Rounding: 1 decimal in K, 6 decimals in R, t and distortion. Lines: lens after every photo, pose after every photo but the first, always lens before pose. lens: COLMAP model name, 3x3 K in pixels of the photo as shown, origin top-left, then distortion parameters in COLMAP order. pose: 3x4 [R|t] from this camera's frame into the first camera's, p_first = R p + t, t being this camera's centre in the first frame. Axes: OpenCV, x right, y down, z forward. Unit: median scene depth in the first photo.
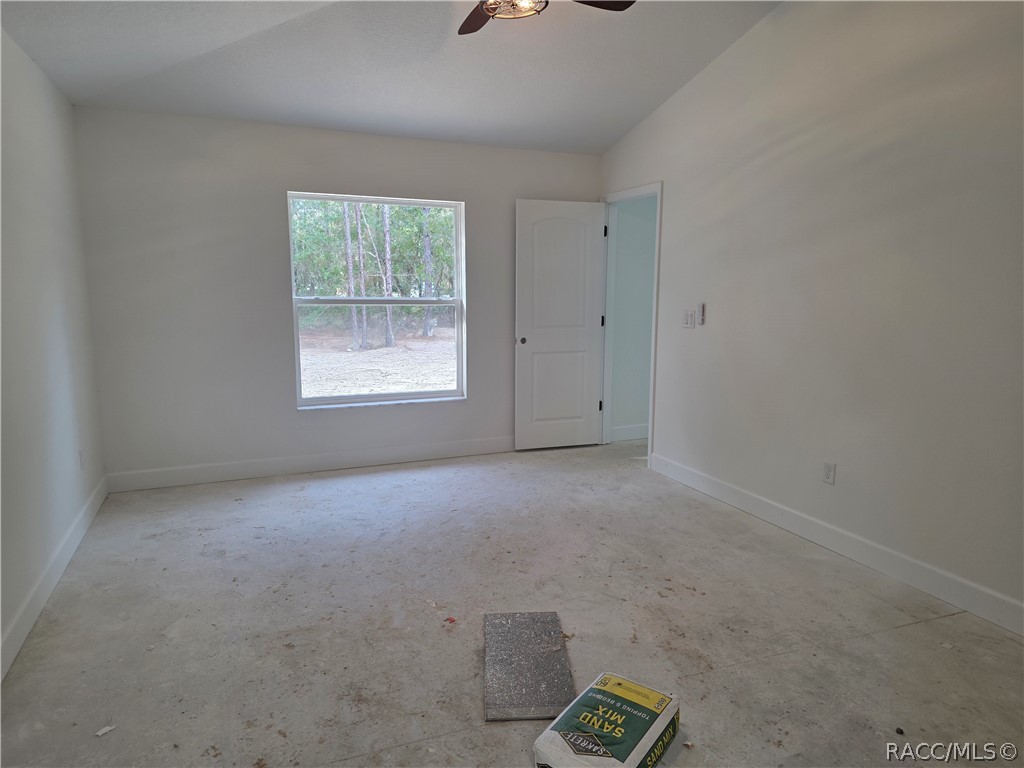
lens RADIAL K [[677.9, 0, 512.0], [0, 677.9, 384.0], [0, 0, 1]] dist [0.069770, -0.045543]
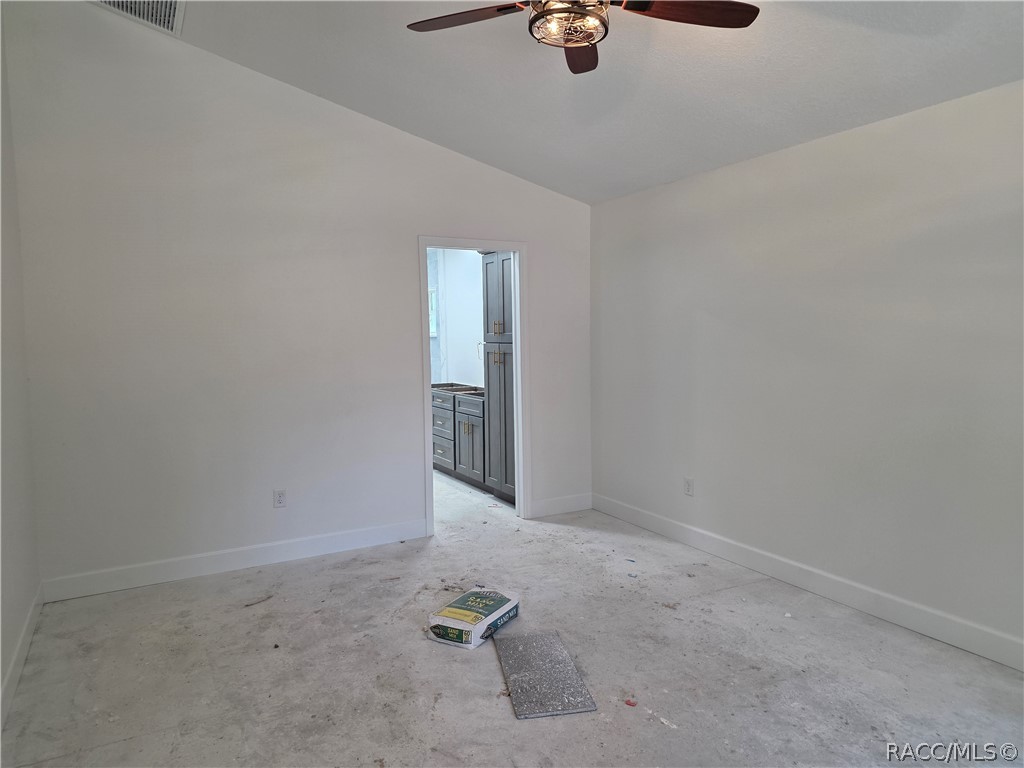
lens RADIAL K [[677.9, 0, 512.0], [0, 677.9, 384.0], [0, 0, 1]] dist [0.069770, -0.045543]
pose [[-0.993107, 0.014289, -0.116339, 0.183017], [-0.012374, 0.974214, 0.225285, -0.302567], [0.116559, 0.225172, -0.967322, 1.900922]]
